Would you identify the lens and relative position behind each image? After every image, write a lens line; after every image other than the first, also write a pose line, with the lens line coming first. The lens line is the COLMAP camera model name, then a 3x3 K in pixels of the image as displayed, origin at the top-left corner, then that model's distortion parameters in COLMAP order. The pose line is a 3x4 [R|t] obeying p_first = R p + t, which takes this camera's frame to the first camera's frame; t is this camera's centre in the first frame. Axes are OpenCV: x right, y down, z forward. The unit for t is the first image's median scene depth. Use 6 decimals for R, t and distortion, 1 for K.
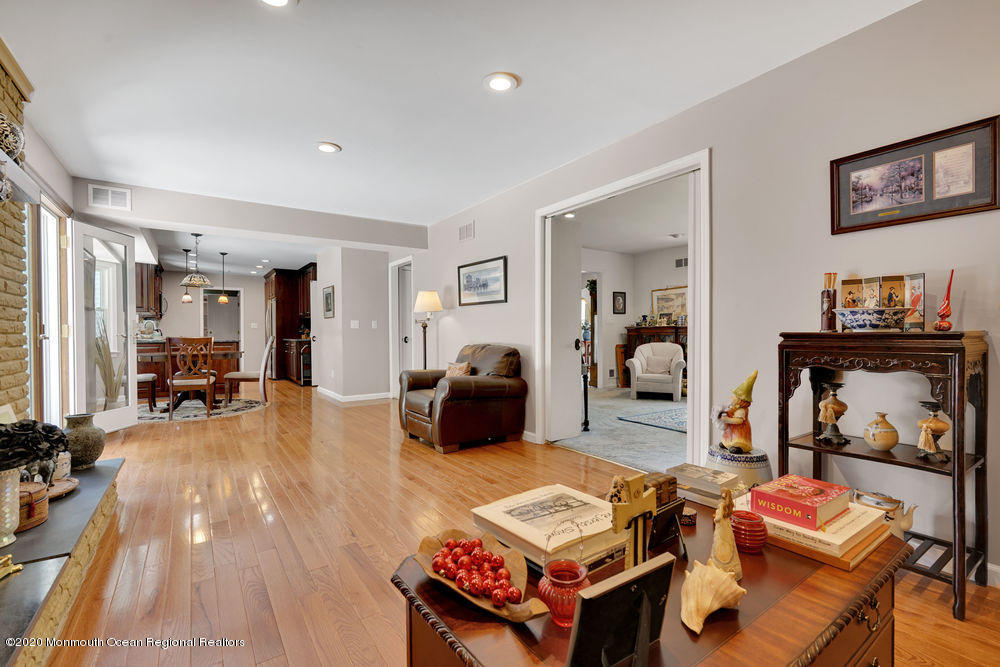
lens RADIAL K [[451.8, 0, 494.1], [0, 451.8, 334.4], [0, 0, 1]] dist [-0.002517, 0.000521]
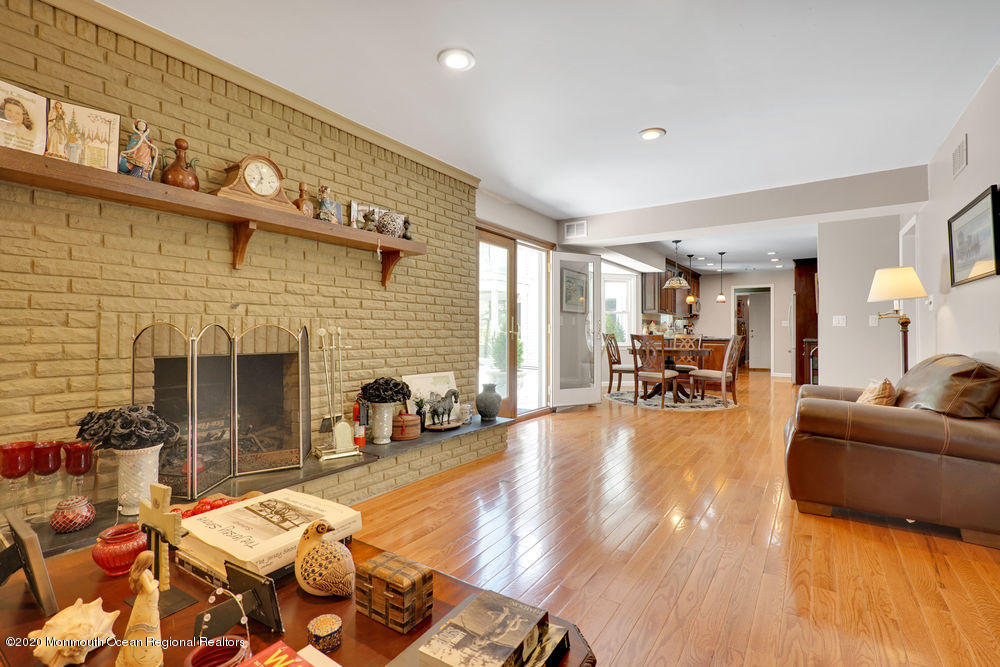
lens RADIAL K [[451.8, 0, 494.0], [0, 451.8, 328.7], [0, 0, 1]] dist [-0.002517, 0.000521]
pose [[0.349562, 0.002337, -0.936910, 0.339504], [-0.009935, 0.999950, -0.001212, -0.003713], [0.936861, 0.009732, 0.349567, 0.313871]]
